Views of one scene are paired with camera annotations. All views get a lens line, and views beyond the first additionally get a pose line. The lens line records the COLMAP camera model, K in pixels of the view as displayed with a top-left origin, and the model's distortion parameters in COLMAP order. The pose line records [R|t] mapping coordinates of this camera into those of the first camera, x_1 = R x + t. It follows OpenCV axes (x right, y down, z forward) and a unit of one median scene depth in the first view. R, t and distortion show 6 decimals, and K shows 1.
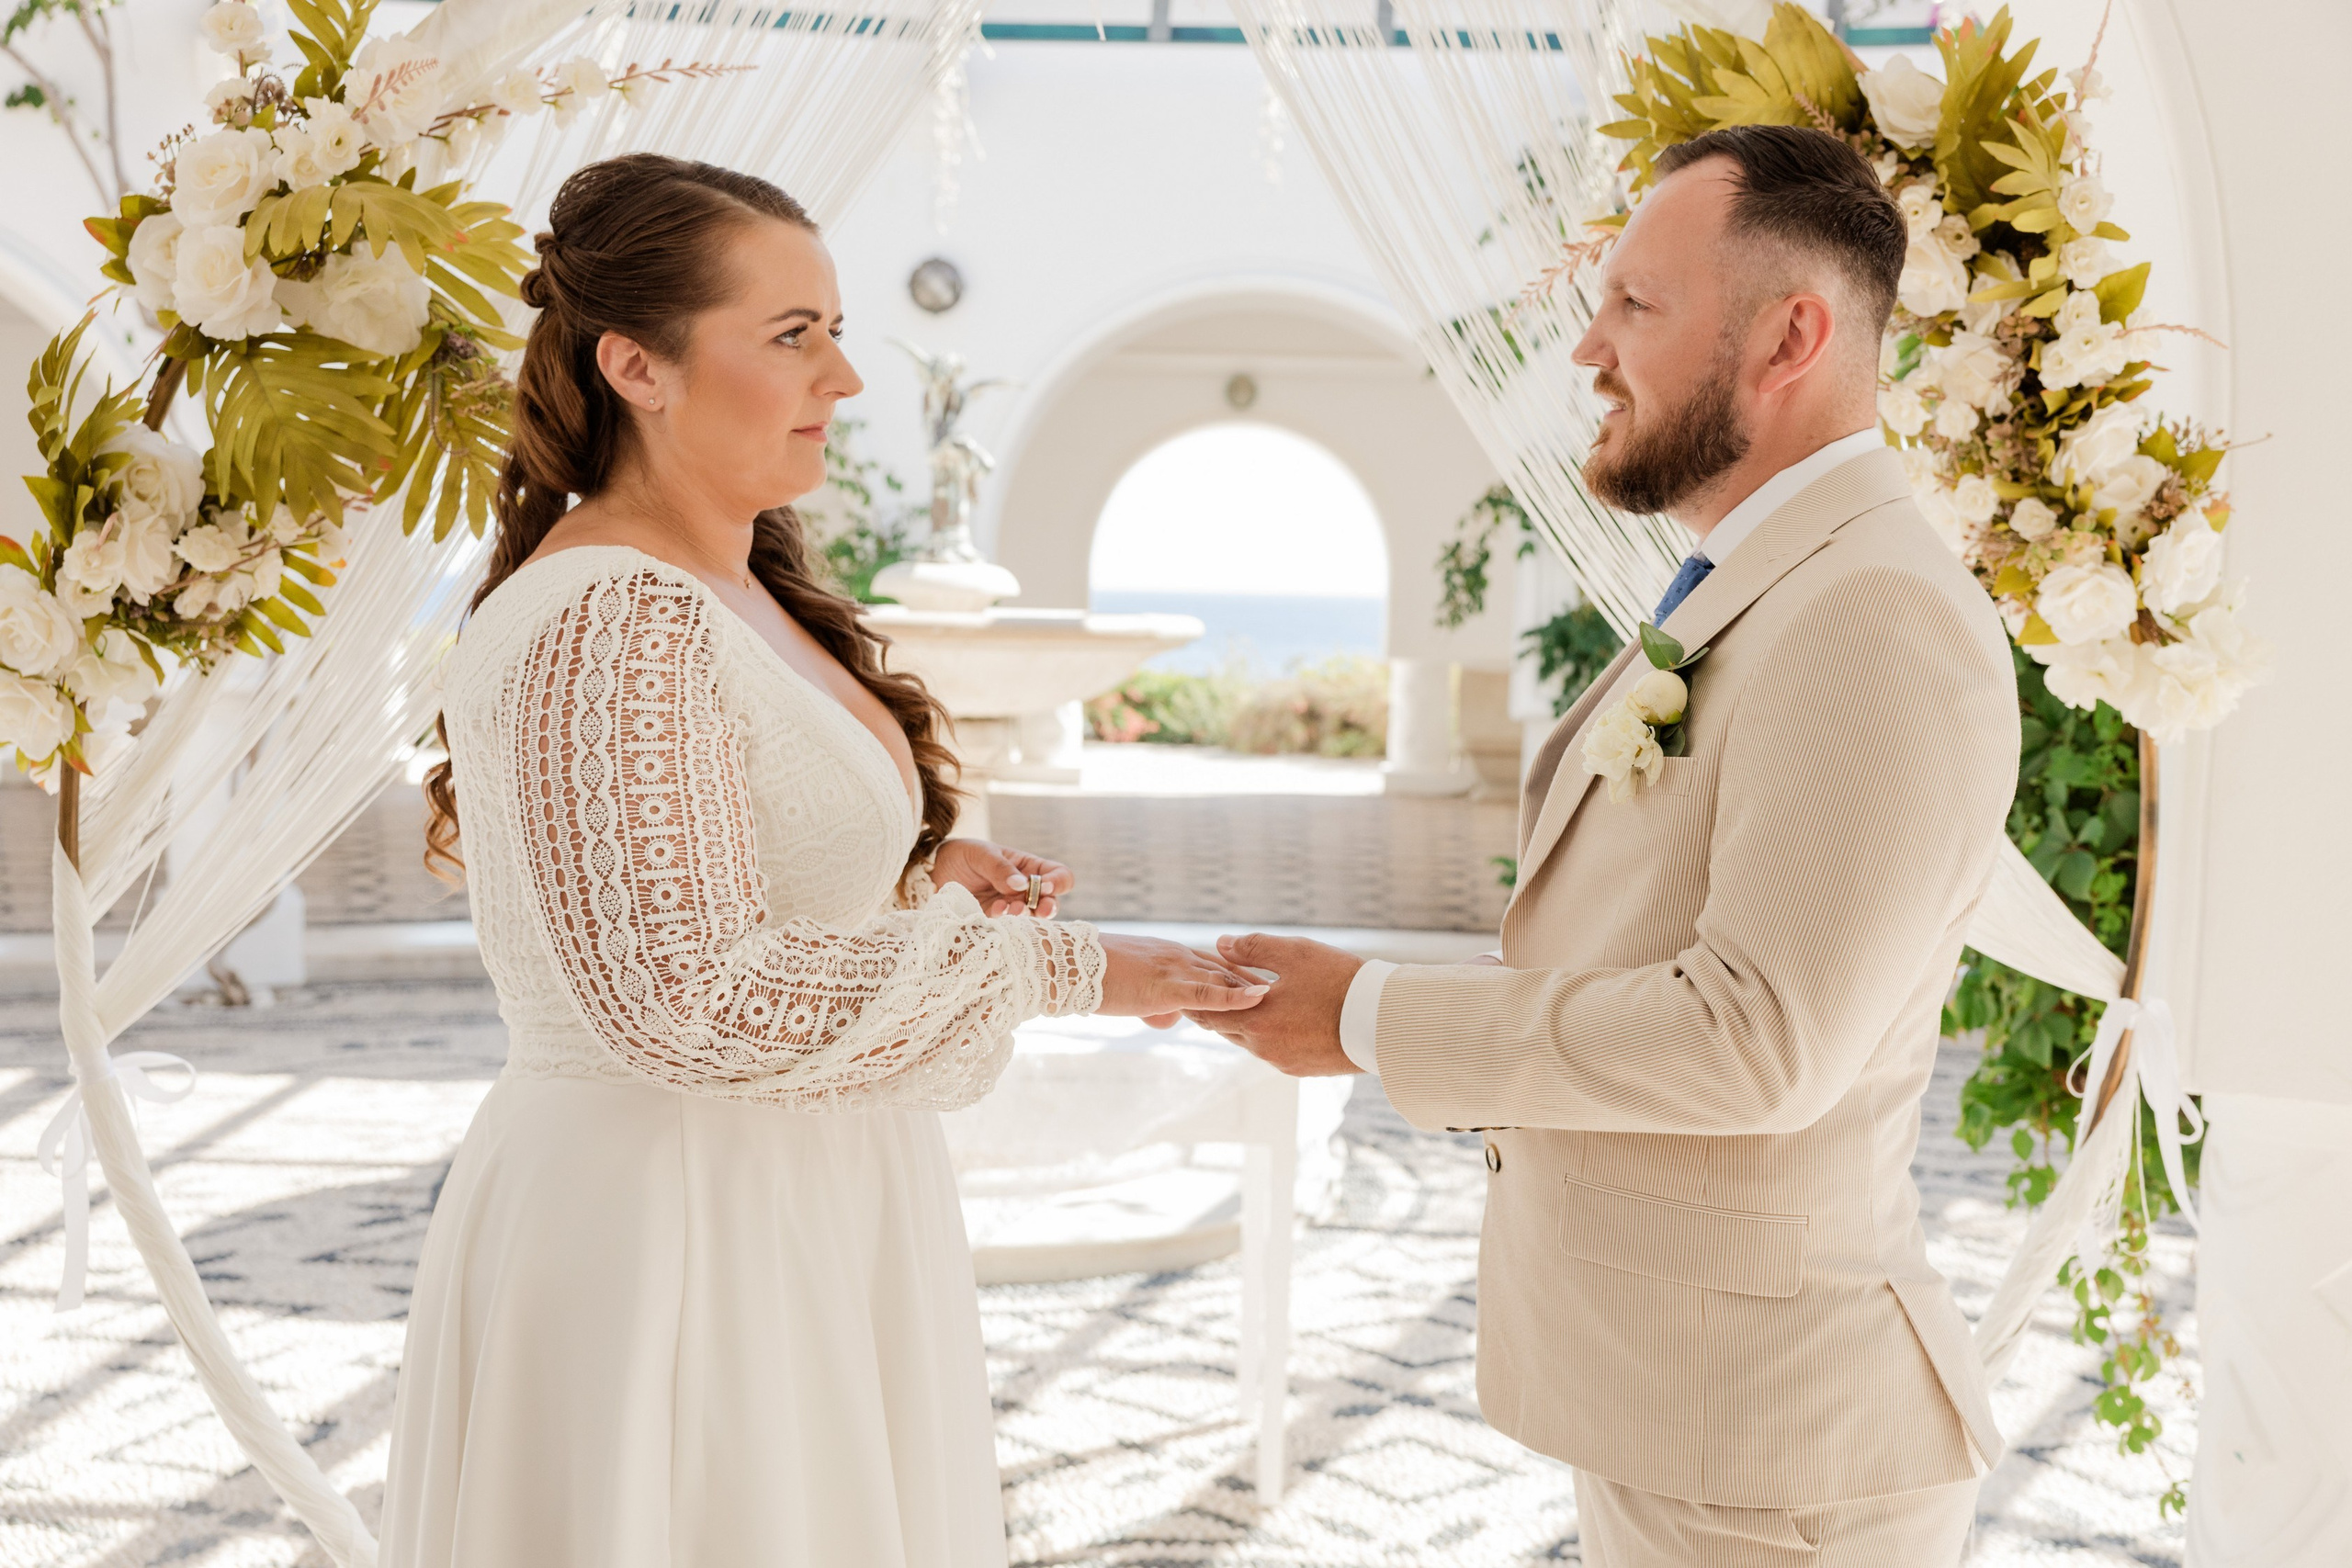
lens RADIAL K [[2545.9, 0, 1176.0], [0, 2545.9, 784.0], [0, 0, 1]] dist [0.003140, 0.019150]
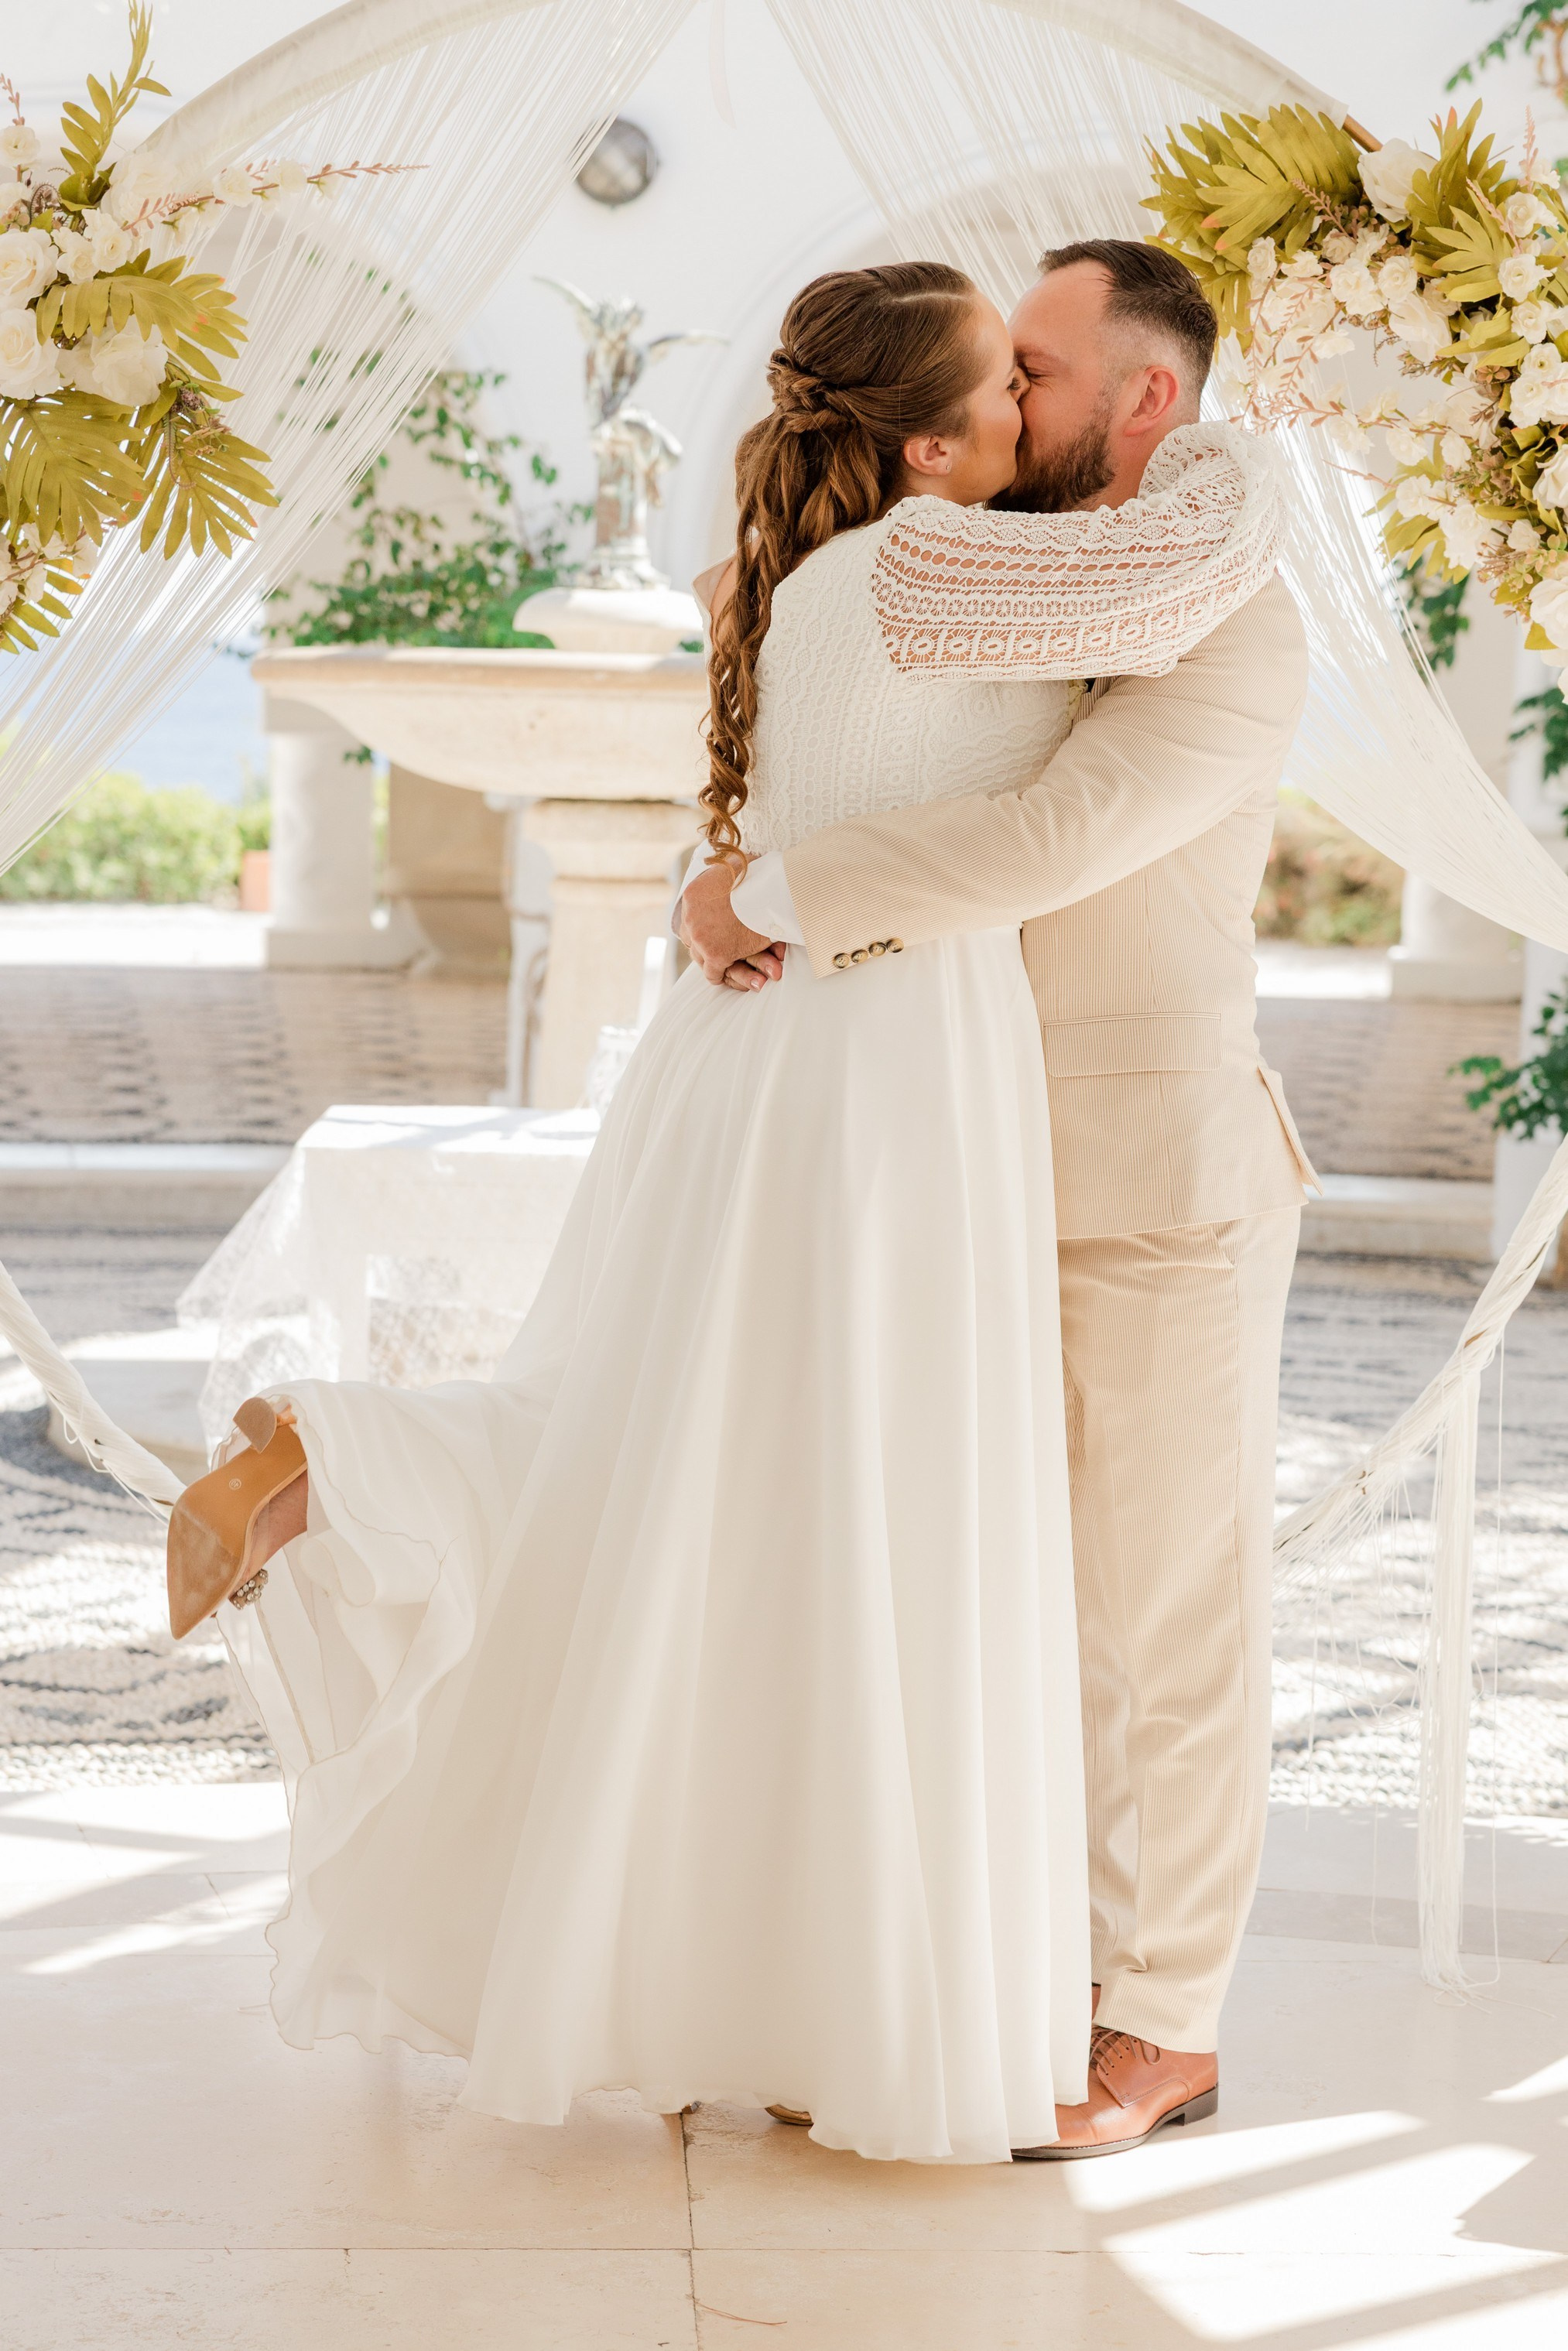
lens RADIAL K [[4805.3, 0, 737.8], [0, 4805.3, 1179.6], [0, 0, 1]] dist [0.019933, 0.288993]
pose [[0.997454, 0.009467, -0.070688, 0.141168], [-0.007094, 0.999405, 0.033747, 0.116304], [0.070965, -0.033160, 0.996927, -1.218425]]
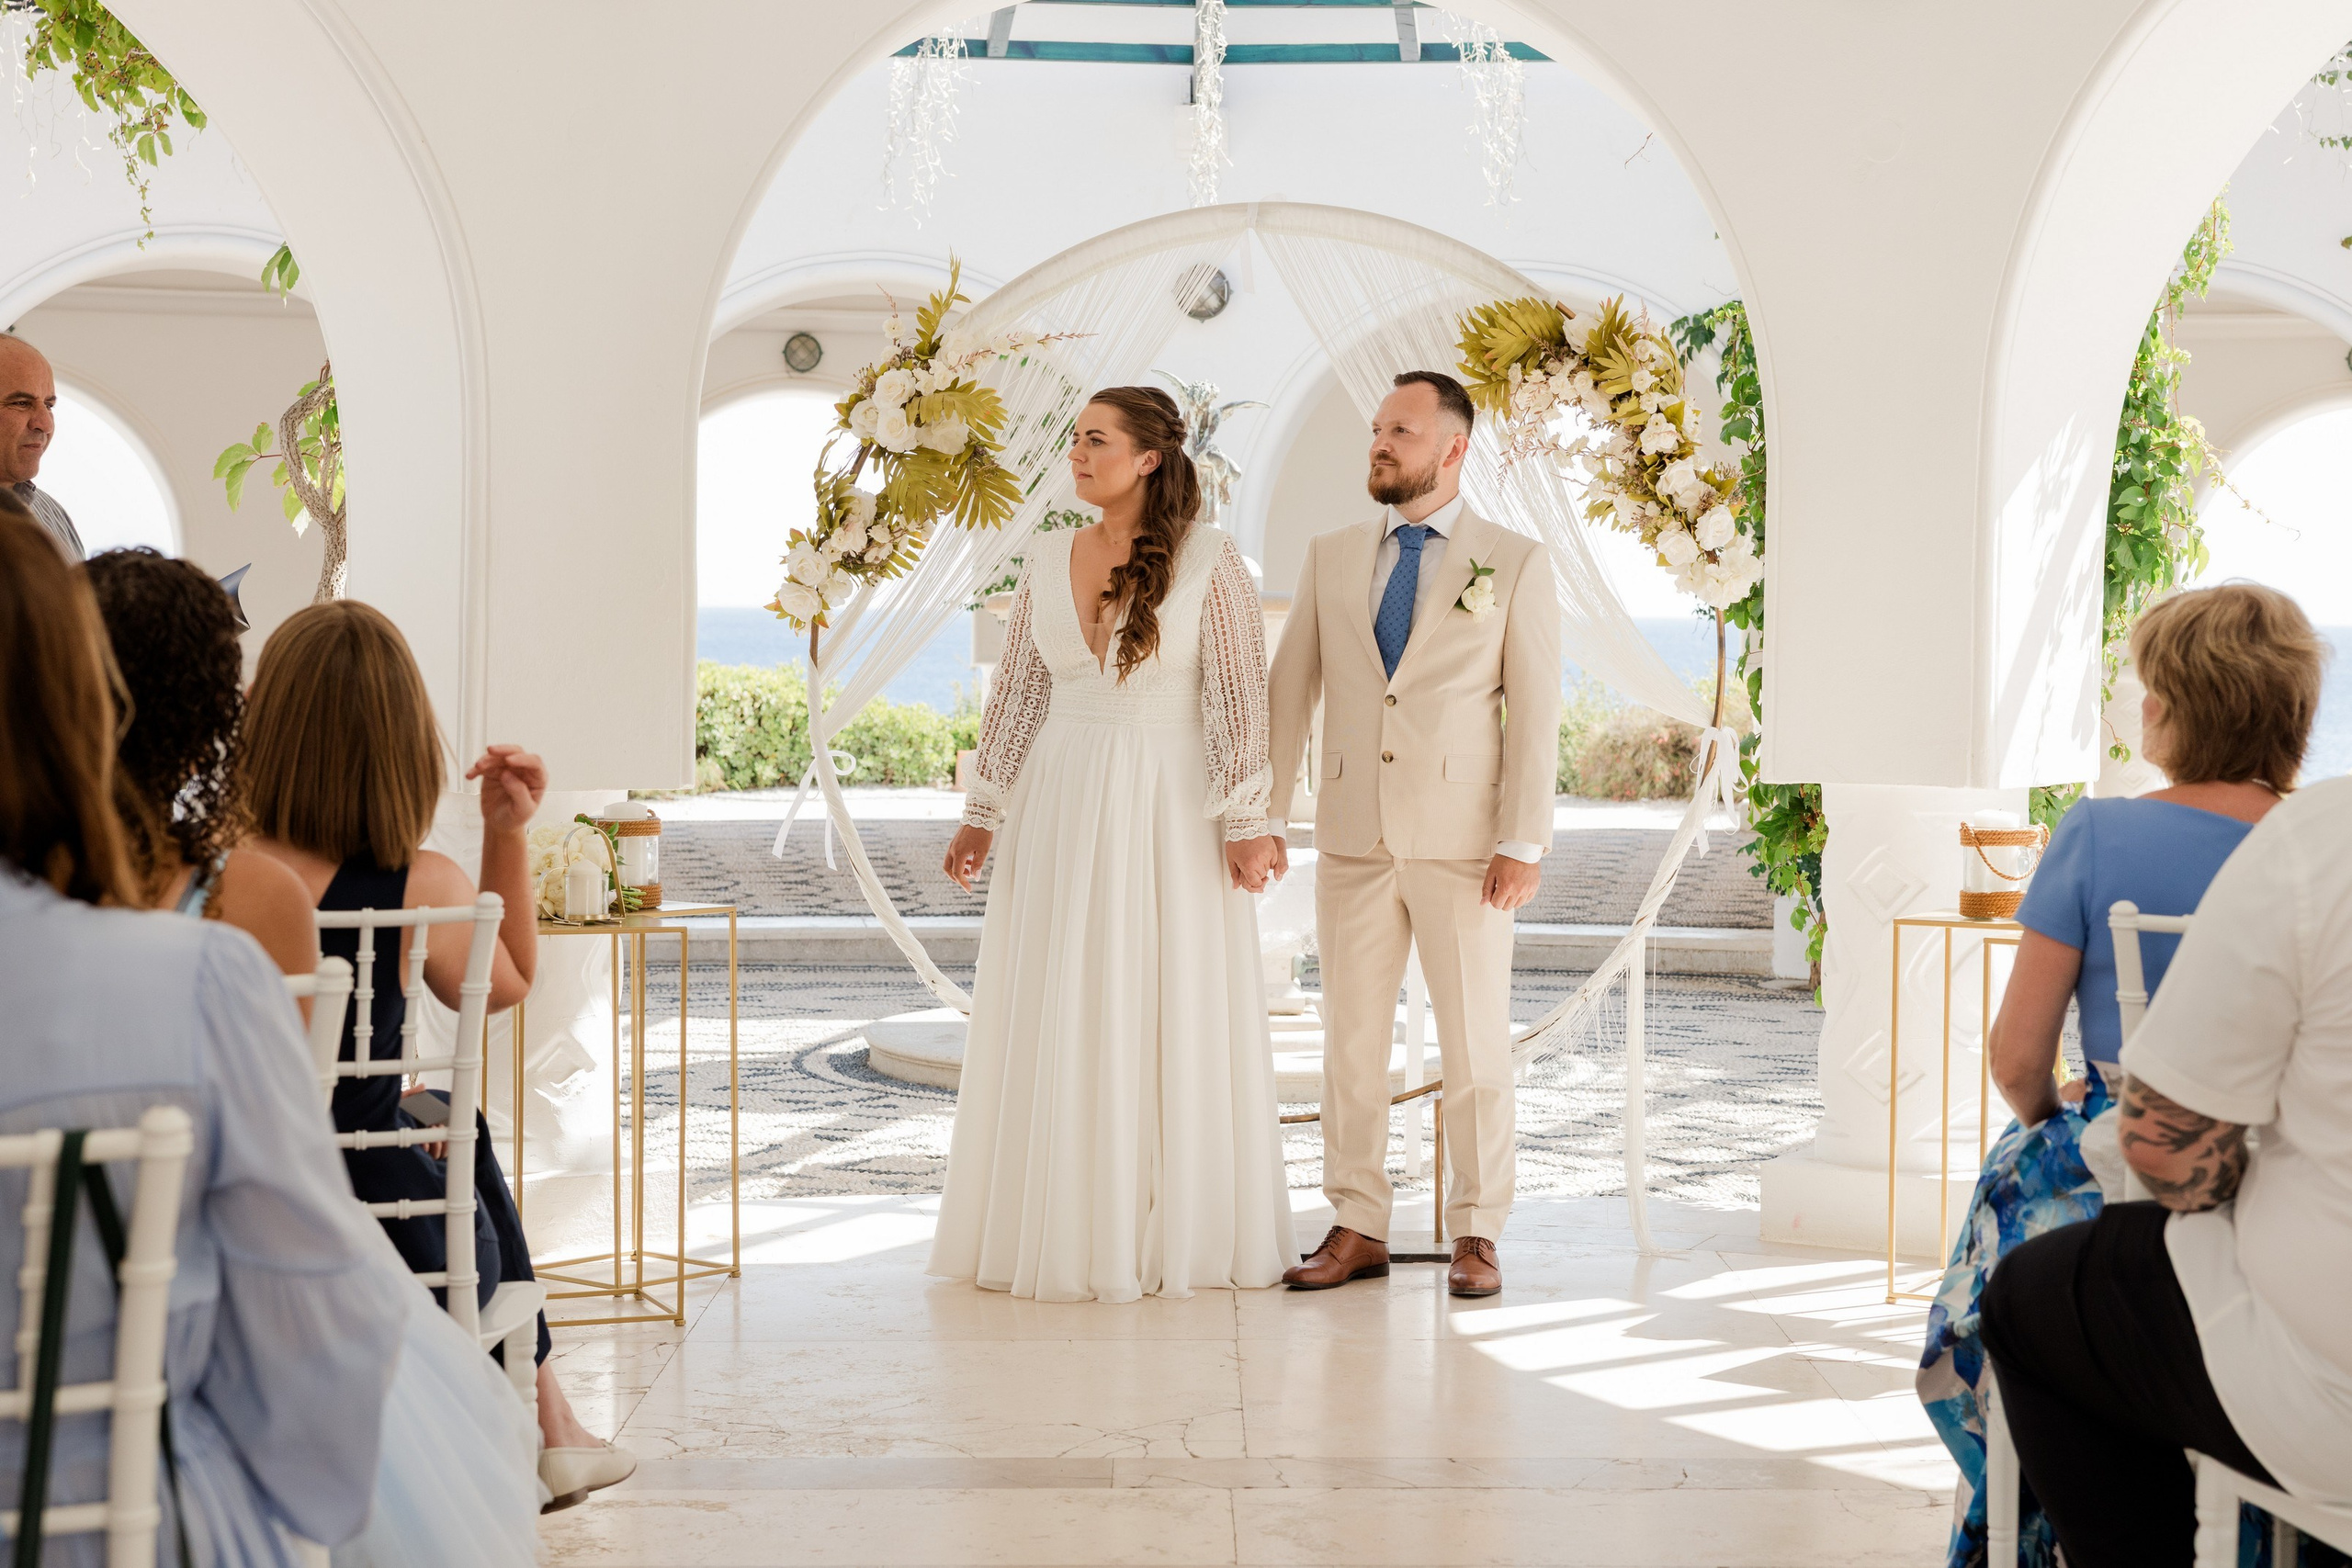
lens RADIAL K [[3494.2, 0, 1254.2], [0, 3494.2, 738.4], [0, 0, 1]] dist [0.014907, 0.038757]
pose [[0.996240, -0.009591, -0.086107, 0.252532], [0.006212, 0.999204, -0.039414, 0.223574], [0.086417, 0.038731, 0.995506, -2.160492]]
